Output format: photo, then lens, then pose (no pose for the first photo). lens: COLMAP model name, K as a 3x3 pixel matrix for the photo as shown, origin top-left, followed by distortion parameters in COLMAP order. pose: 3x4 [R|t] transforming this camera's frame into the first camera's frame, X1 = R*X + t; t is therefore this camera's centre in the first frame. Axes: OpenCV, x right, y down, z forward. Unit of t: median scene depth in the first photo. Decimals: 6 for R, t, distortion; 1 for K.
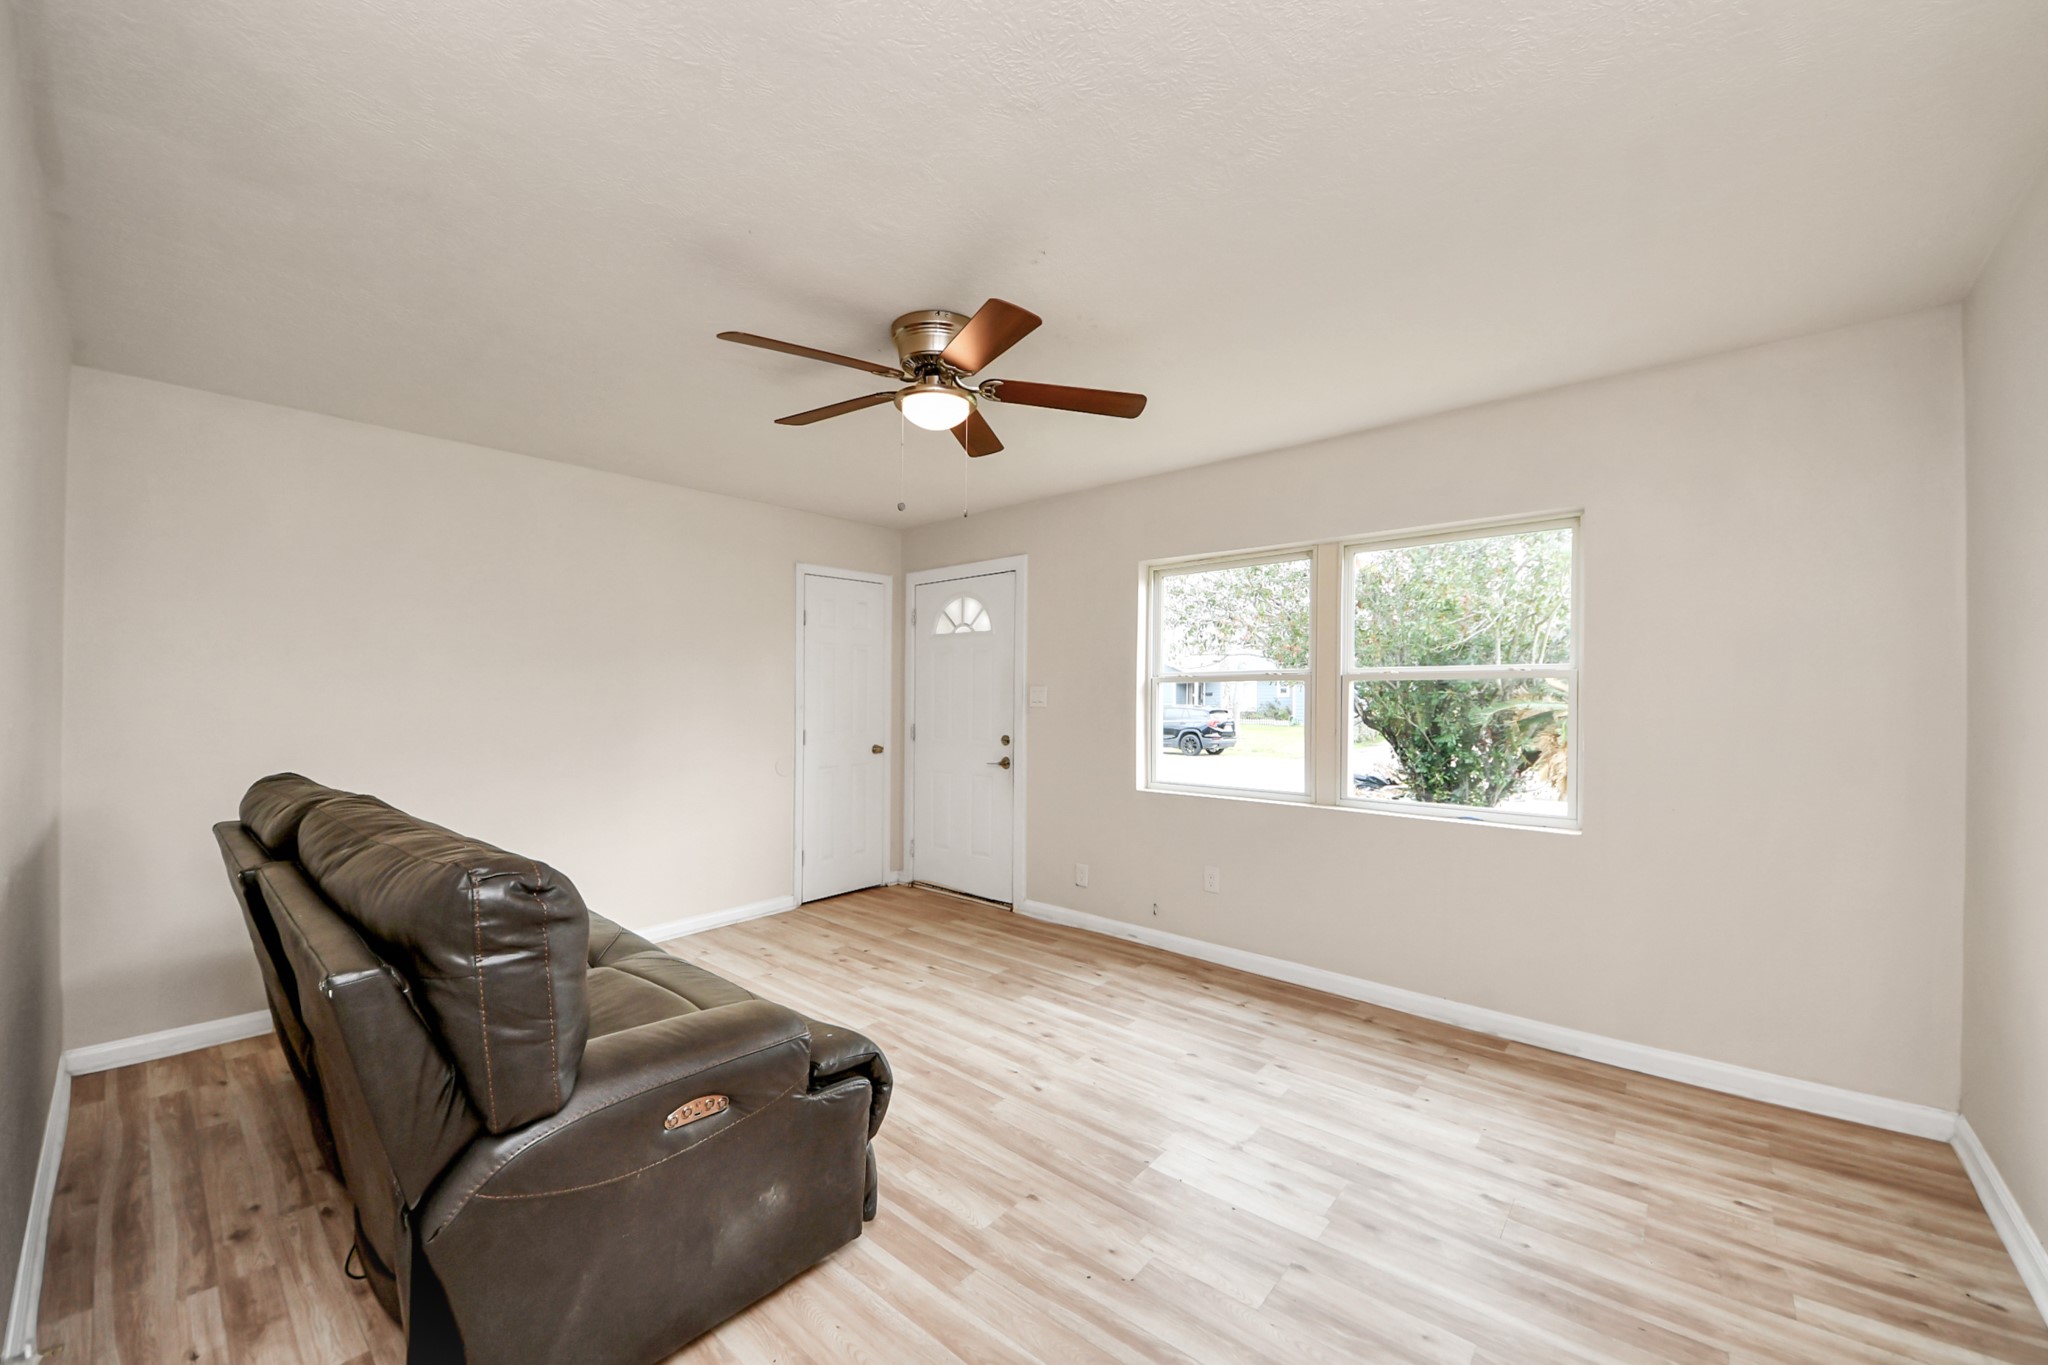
lens RADIAL K [[761.6, 0, 1029.1], [0, 761.6, 697.5], [0, 0, 1]] dist [0.056095, -0.037252]
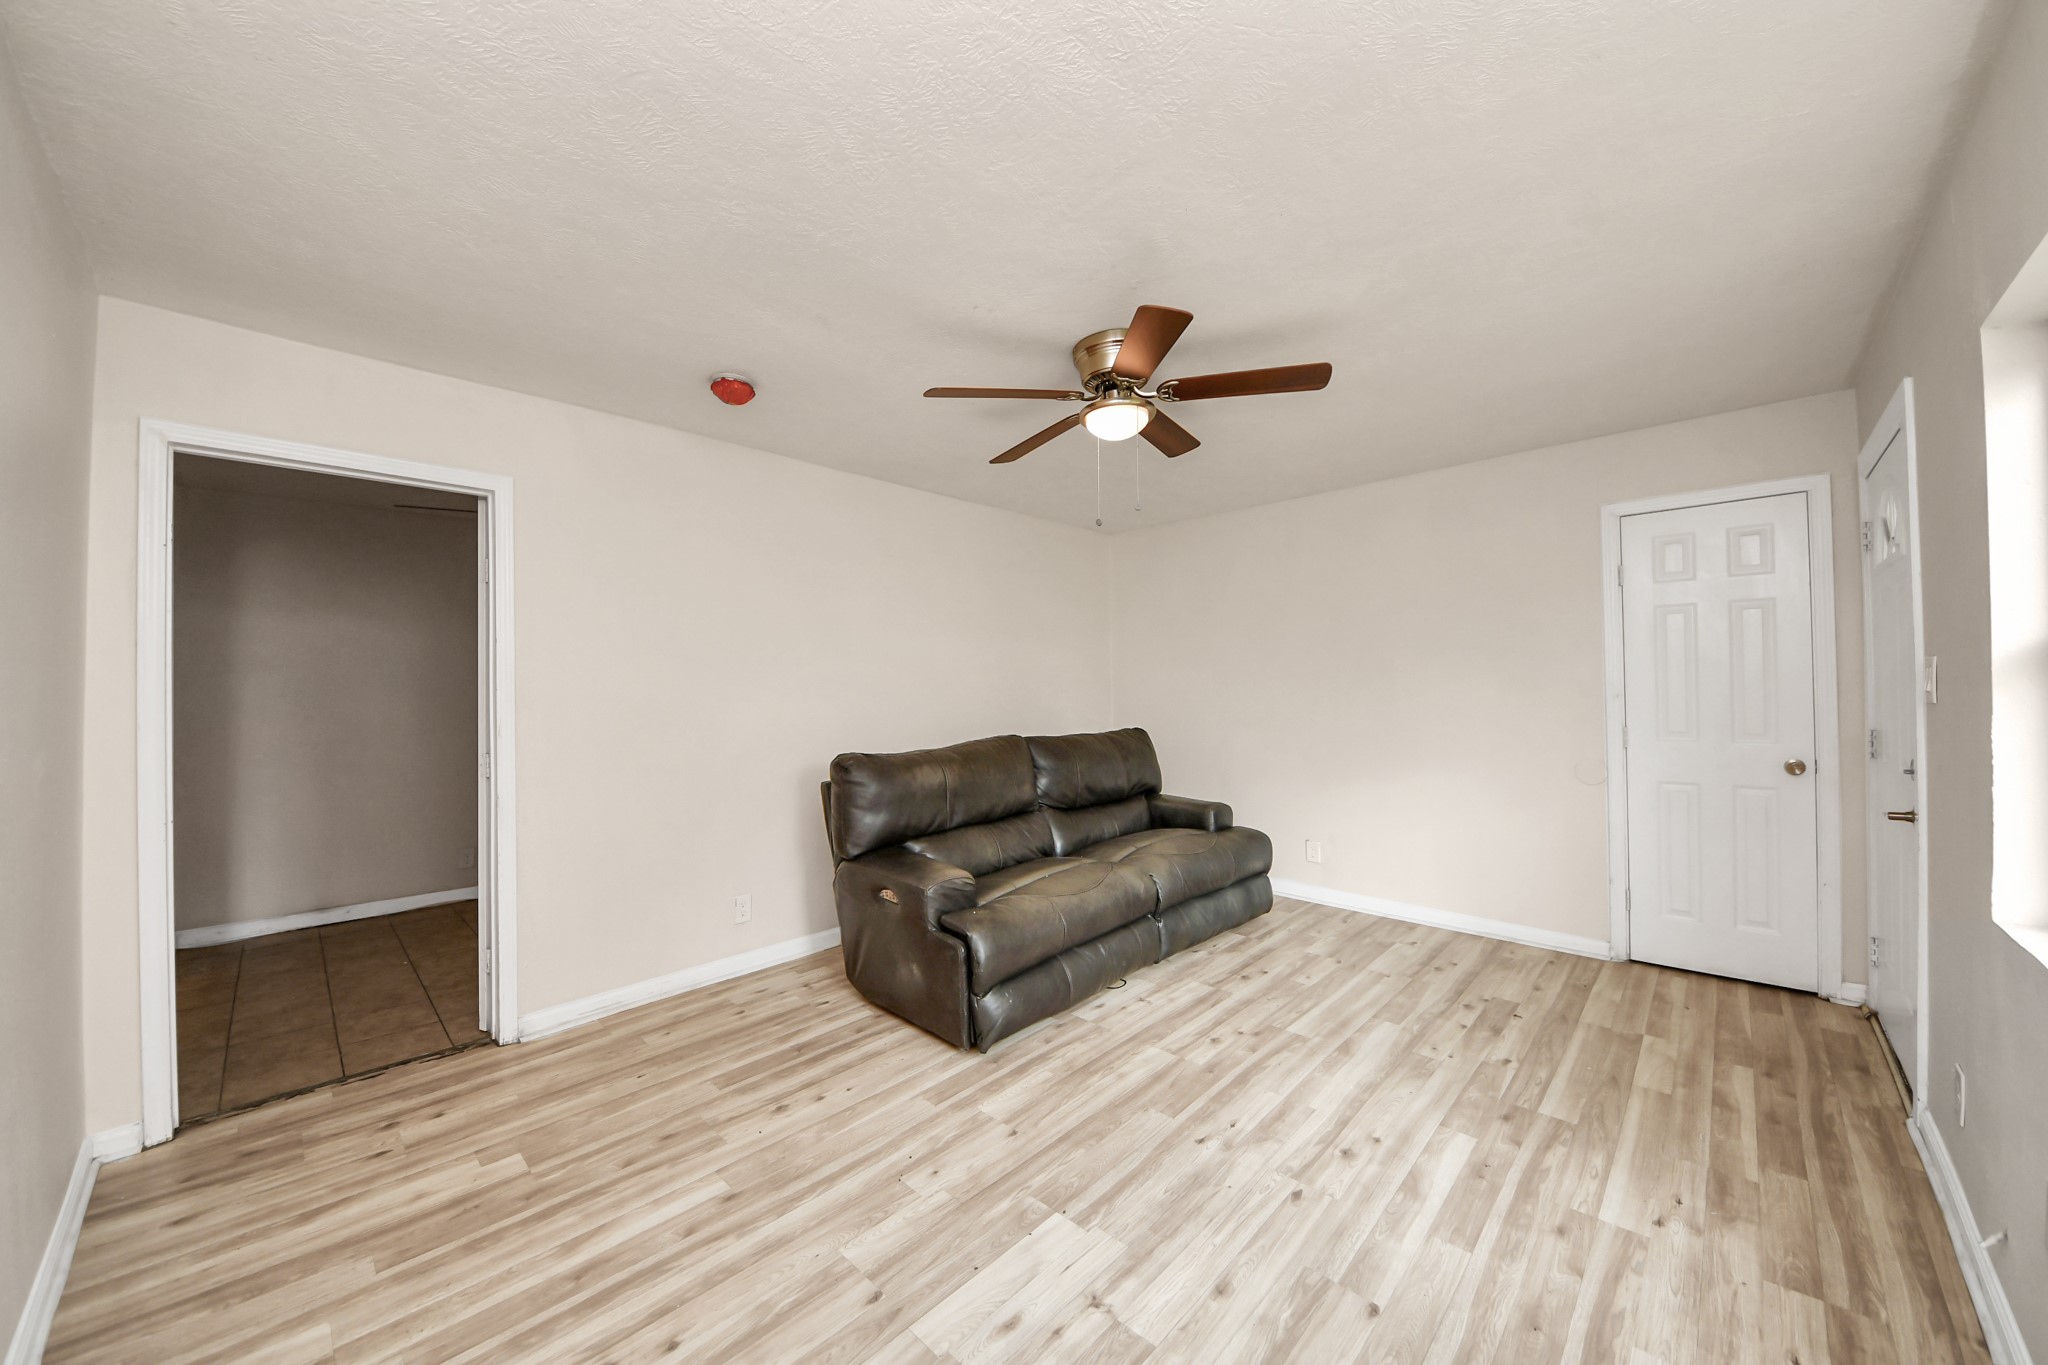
lens RADIAL K [[720.8, 0, 1011.5], [0, 720.8, 677.1], [0, 0, 1]] dist [0.024415, -0.017540]
pose [[-0.058597, -0.018413, -0.998112, 0.773052], [0.012059, 0.999744, -0.019152, 0.000336], [0.998209, -0.013159, -0.058360, 0.769449]]
